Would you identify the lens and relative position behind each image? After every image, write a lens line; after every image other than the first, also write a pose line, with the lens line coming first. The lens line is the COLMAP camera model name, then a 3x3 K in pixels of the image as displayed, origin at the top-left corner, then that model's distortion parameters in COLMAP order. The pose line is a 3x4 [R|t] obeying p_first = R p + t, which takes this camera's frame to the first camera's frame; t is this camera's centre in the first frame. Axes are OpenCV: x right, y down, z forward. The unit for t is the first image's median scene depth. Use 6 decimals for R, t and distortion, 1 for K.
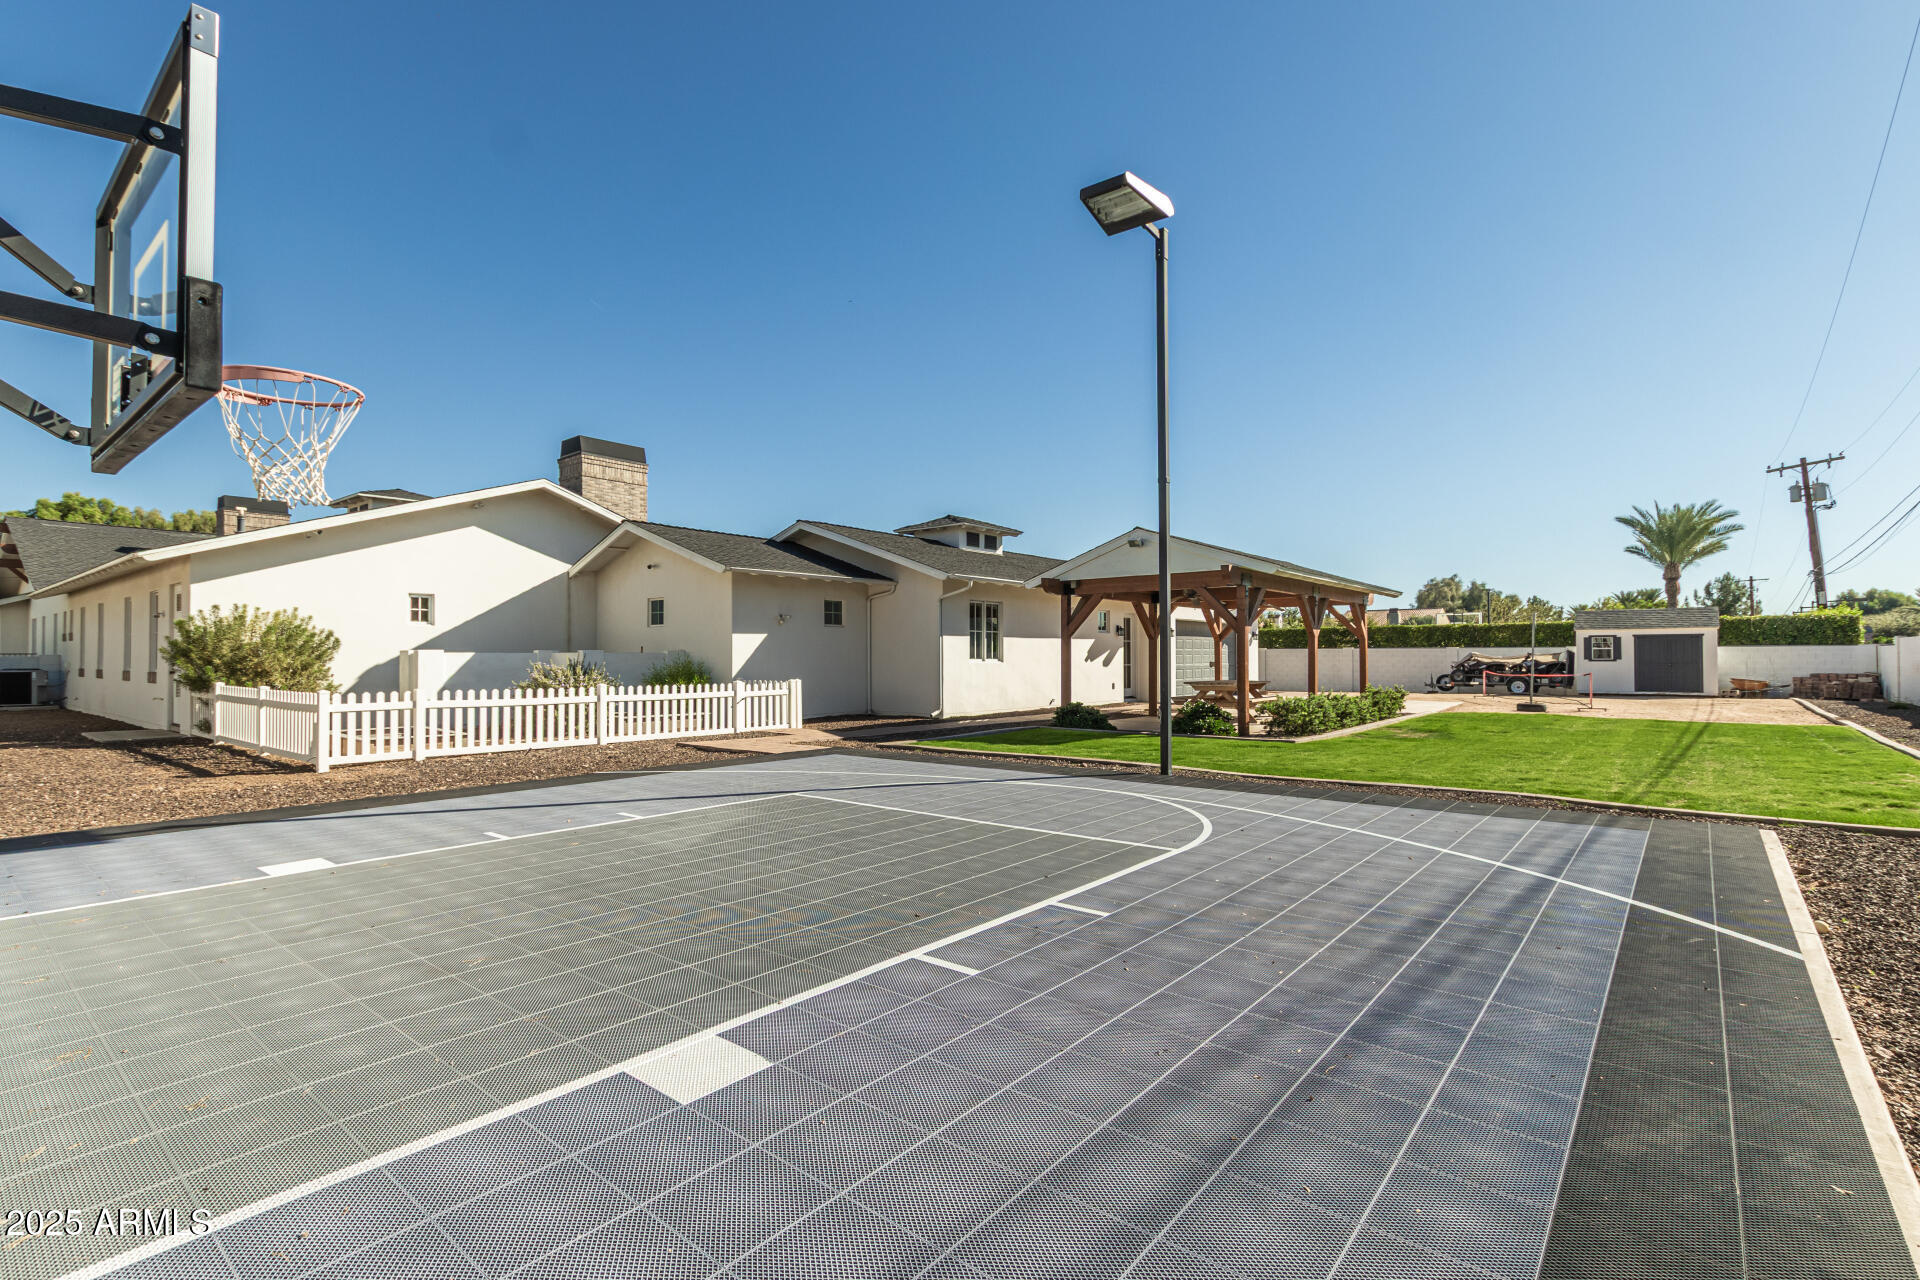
lens RADIAL K [[889.3, 0, 950.2], [0, 889.3, 643.5], [0, 0, 1]] dist [0.000389, -0.000116]
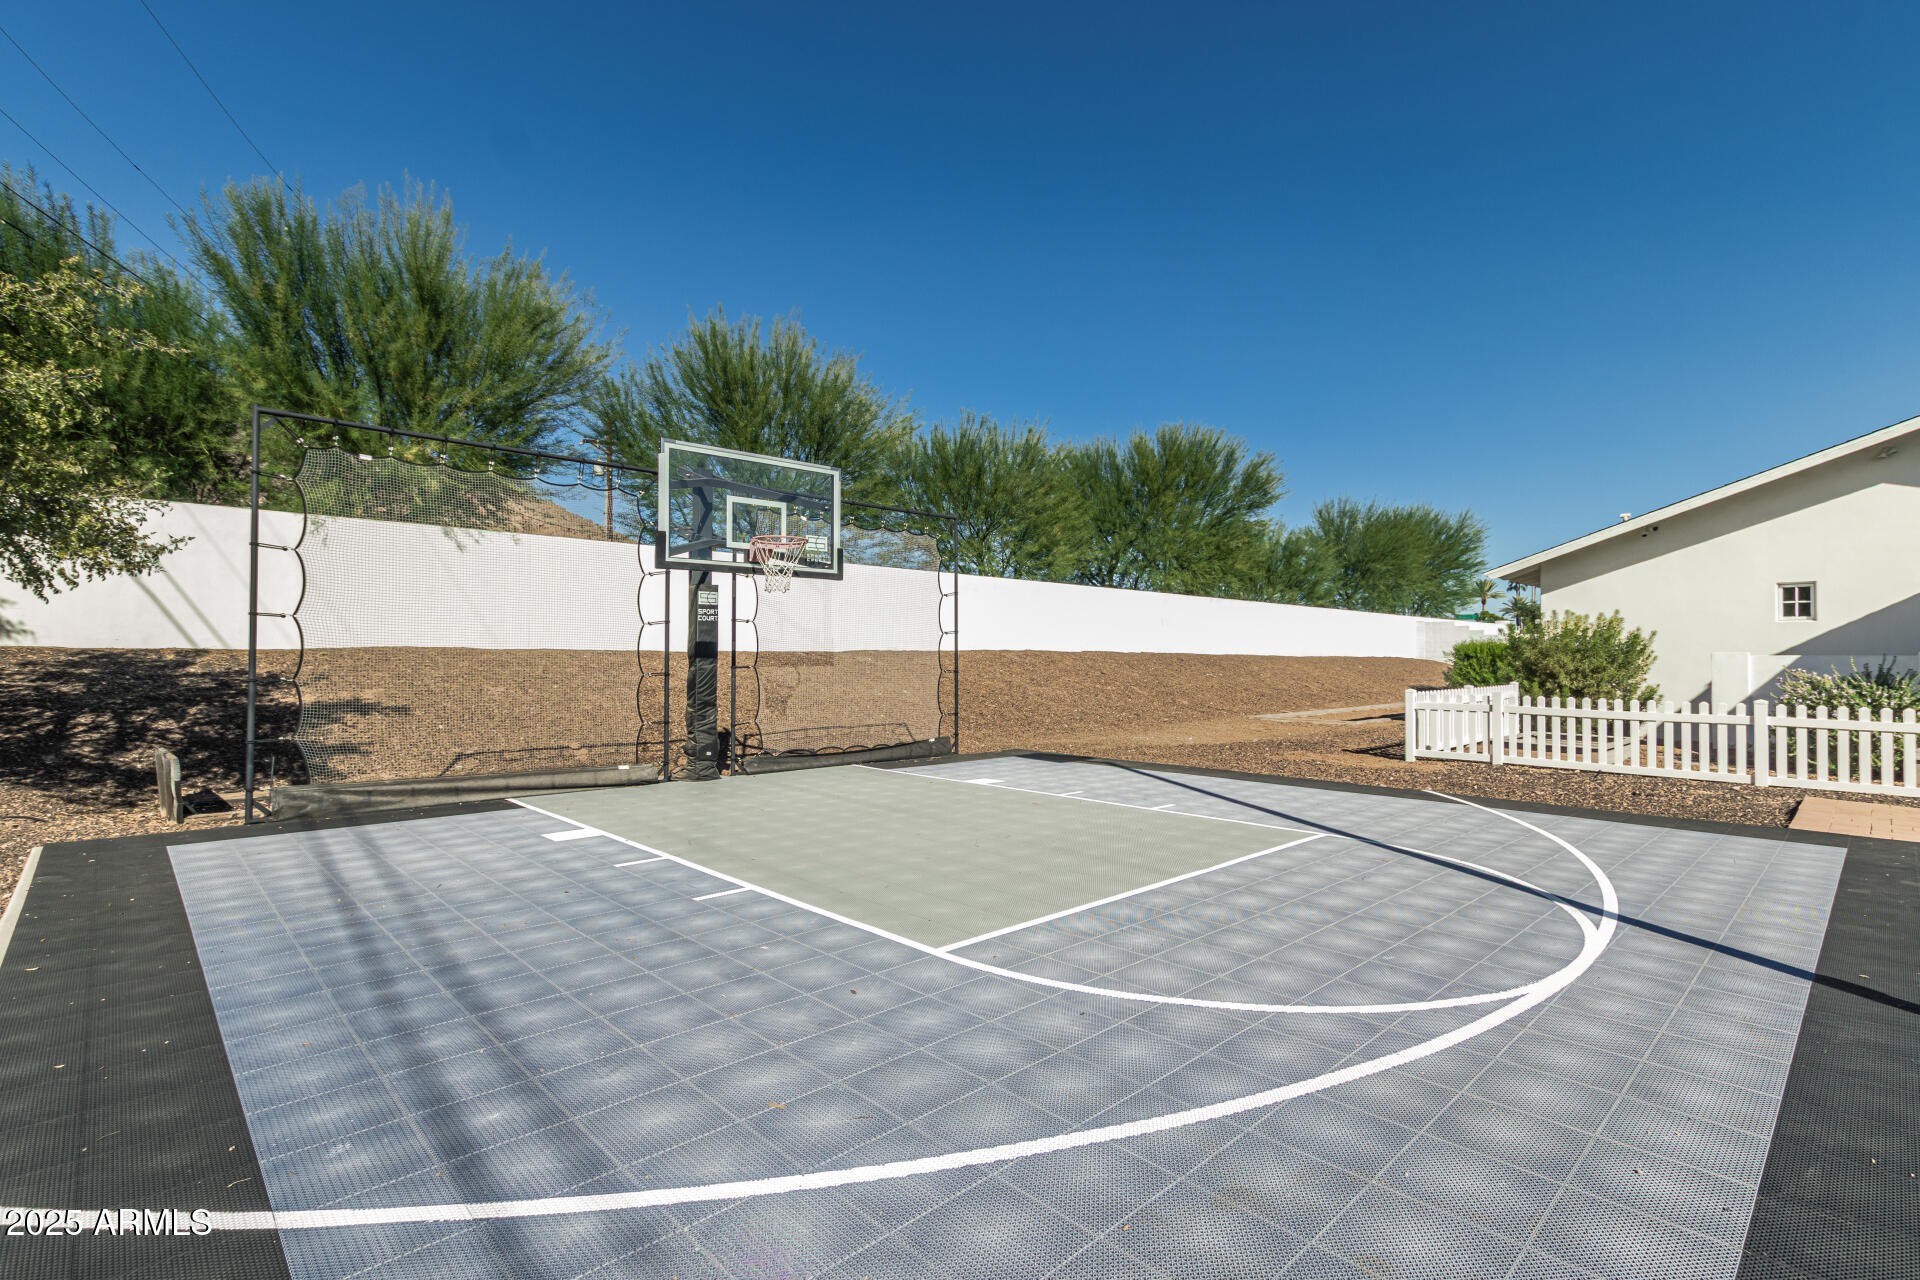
lens RADIAL K [[889.3, 0, 950.2], [0, 889.3, 643.5], [0, 0, 1]] dist [0.000389, -0.000116]
pose [[-0.118511, -0.011186, -0.992890, 0.388736], [0.004569, 0.999920, -0.011810, 0.006738], [0.992942, -0.005936, -0.118450, 0.468680]]
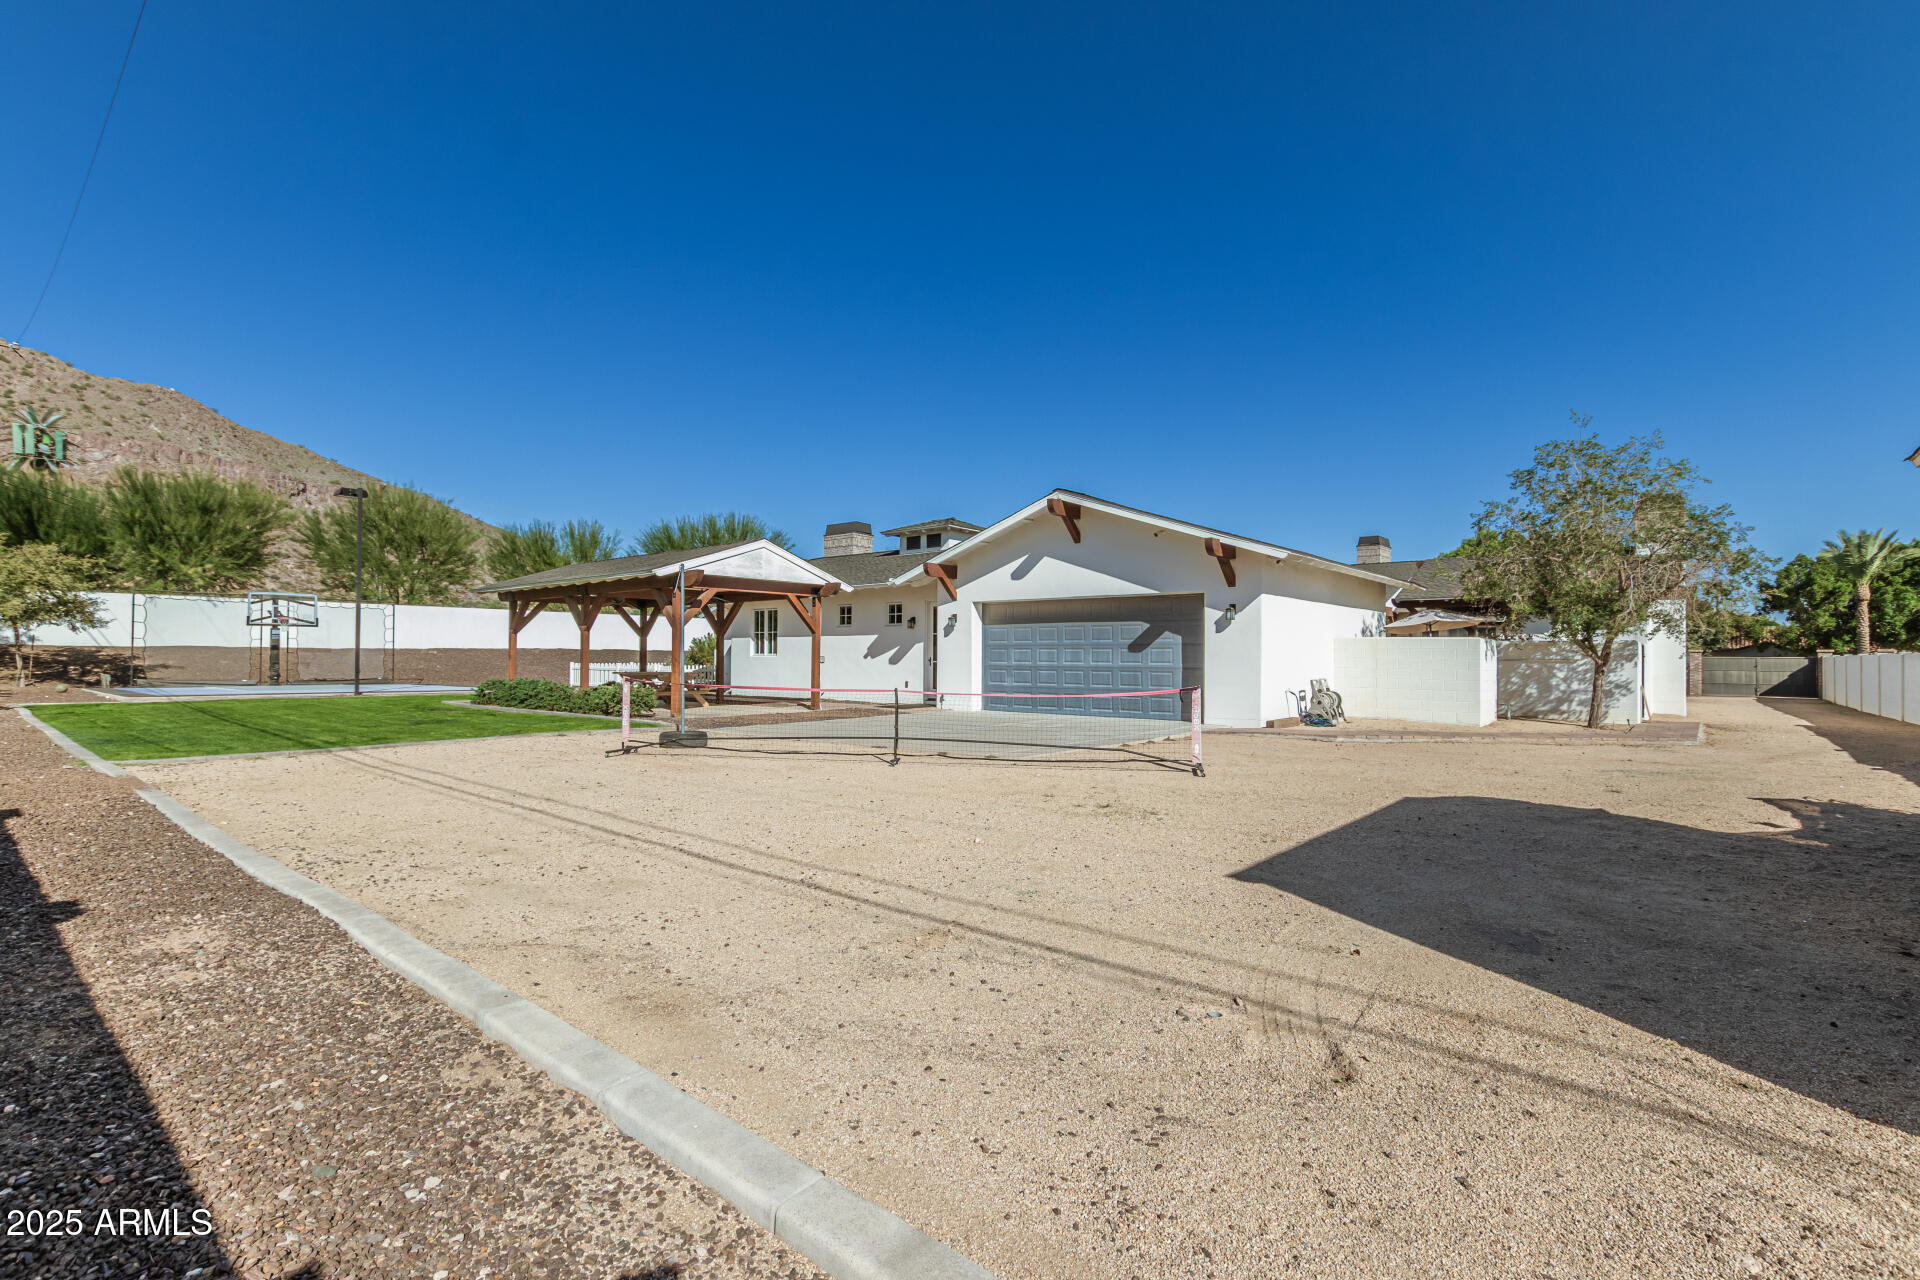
lens RADIAL K [[889.3, 0, 950.2], [0, 889.3, 643.5], [0, 0, 1]] dist [0.000389, -0.000116]
pose [[-0.025508, -0.018389, -0.999505, 1.206400], [0.001776, 0.999828, -0.018440, 0.023262], [0.999673, -0.002246, -0.025471, 1.257789]]
